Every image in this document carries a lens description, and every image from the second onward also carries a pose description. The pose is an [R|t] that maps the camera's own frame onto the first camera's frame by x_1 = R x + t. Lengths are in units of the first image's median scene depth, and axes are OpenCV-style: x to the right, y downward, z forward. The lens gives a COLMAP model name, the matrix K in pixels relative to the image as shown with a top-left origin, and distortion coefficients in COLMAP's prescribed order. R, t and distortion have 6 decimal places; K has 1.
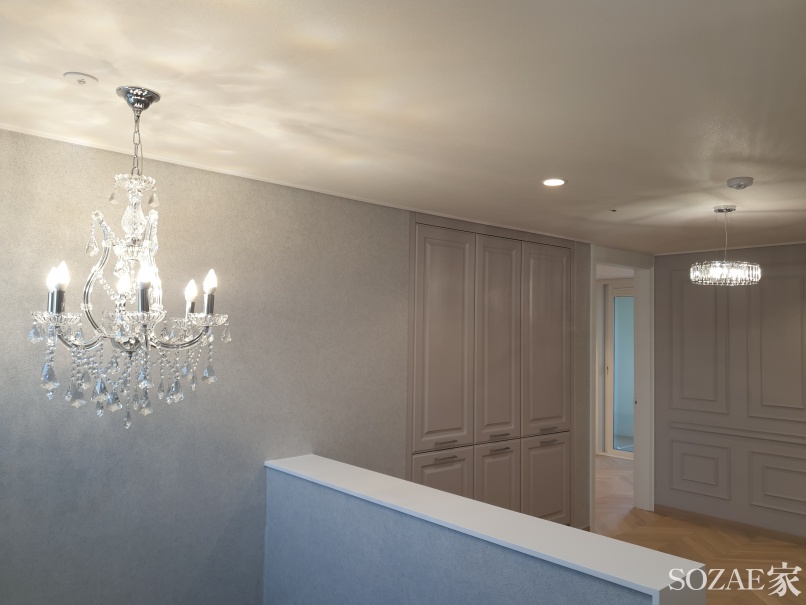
lens RADIAL K [[629.5, 0, 400.5], [0, 629.5, 304.4], [0, 0, 1]] dist [0.037132, -0.045485]
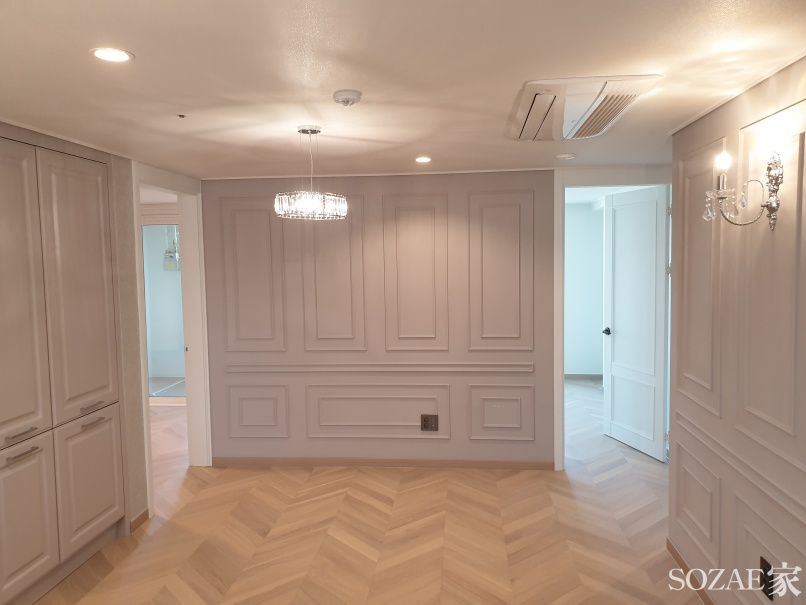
lens RADIAL K [[629.5, 0, 406.2], [0, 629.5, 303.7], [0, 0, 1]] dist [0.037132, -0.045485]
pose [[0.727445, -0.078583, 0.681651, 0.002304], [-0.002059, 0.993166, 0.116692, -0.012982], [-0.686162, -0.086290, 0.722312, 0.213116]]
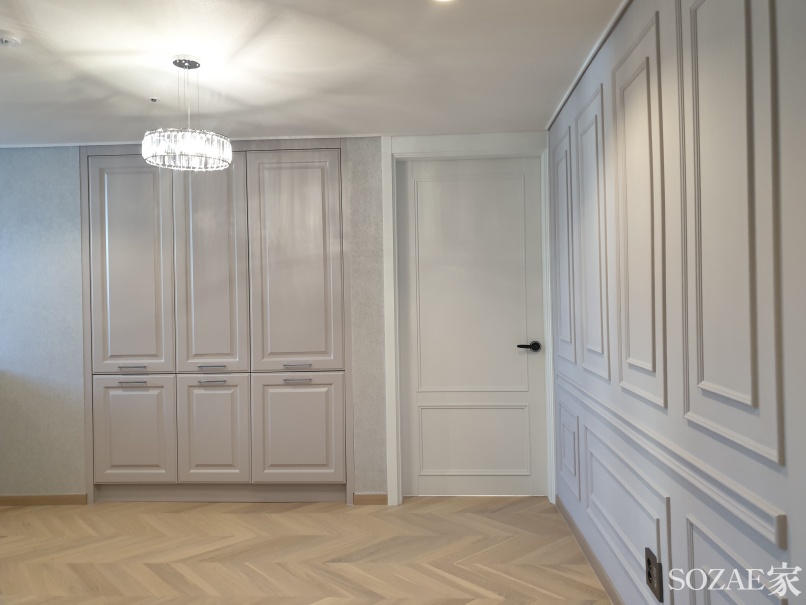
lens RADIAL K [[629.5, 0, 405.8], [0, 629.5, 294.5], [0, 0, 1]] dist [0.037132, -0.045485]
pose [[0.710392, -0.031671, -0.703093, 0.958042], [0.062589, 0.997872, 0.018290, 0.095756], [0.701018, -0.056999, 0.710862, 0.508901]]
